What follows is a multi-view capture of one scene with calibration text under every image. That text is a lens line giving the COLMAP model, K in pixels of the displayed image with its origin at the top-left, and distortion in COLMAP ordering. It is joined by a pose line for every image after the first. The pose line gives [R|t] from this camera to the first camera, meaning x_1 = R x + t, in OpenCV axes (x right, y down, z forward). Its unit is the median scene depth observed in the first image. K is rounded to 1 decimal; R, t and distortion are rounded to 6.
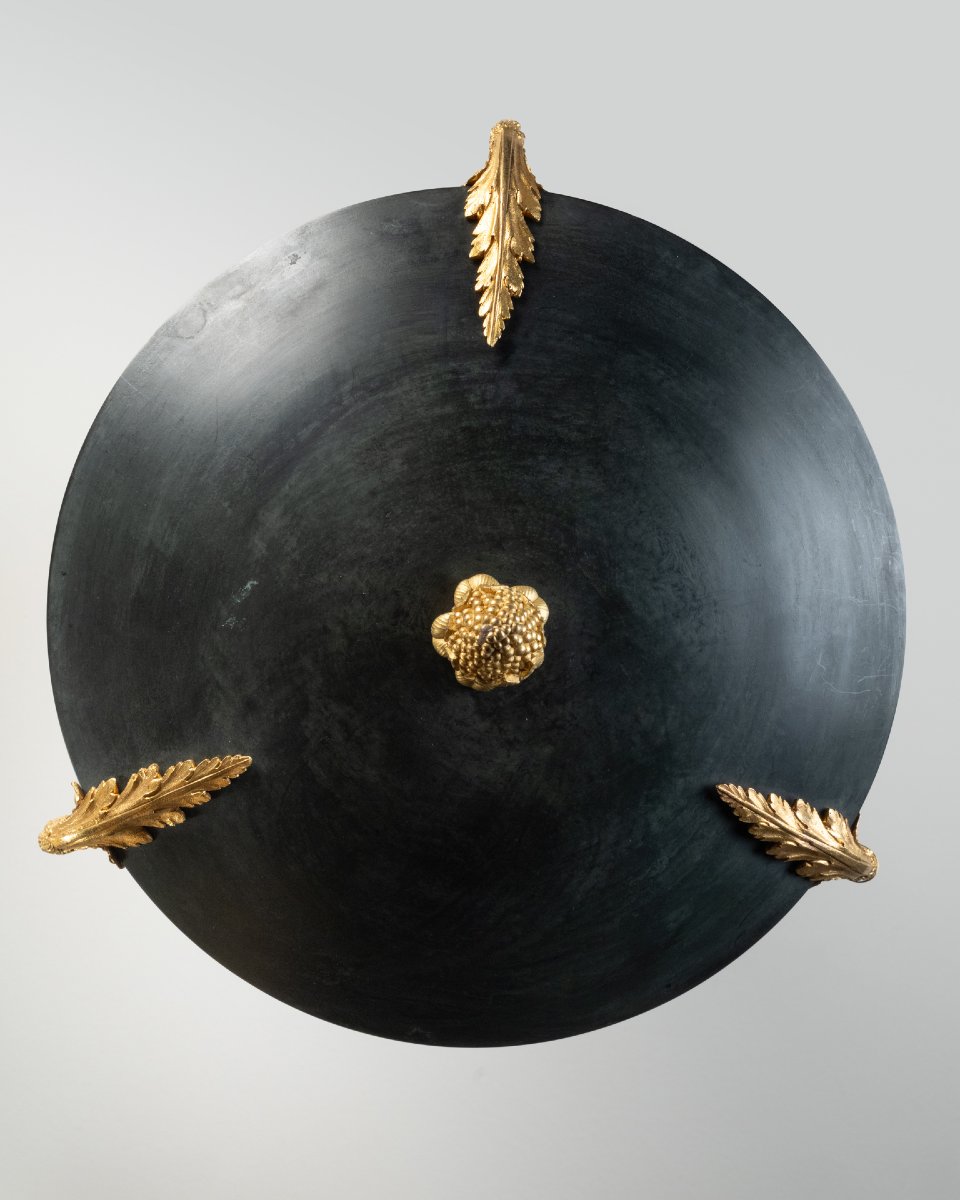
lens RADIAL K [[2328.7, 0, 480.0], [0, 2328.7, 600.0], [0, 0, 1]] dist [0.049785, 0.051284]
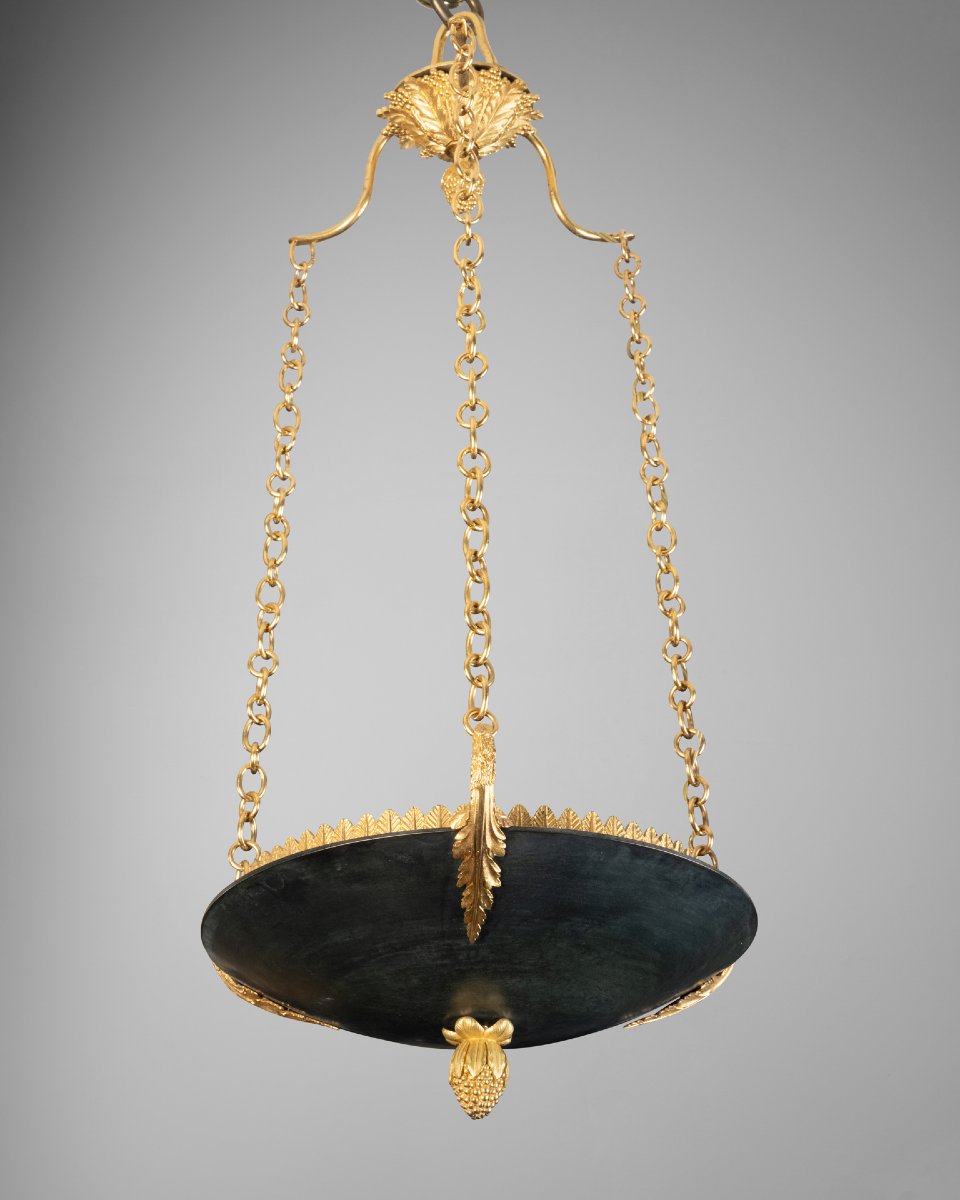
lens RADIAL K [[2328.7, 0, 480.0], [0, 2328.7, 600.0], [0, 0, 1]] dist [0.049785, 0.051284]
pose [[0.997177, 0.027492, -0.069870, 0.110430], [0.043175, 0.551372, 0.833142, -1.502044], [0.061429, -0.833806, 0.548629, 0.346282]]
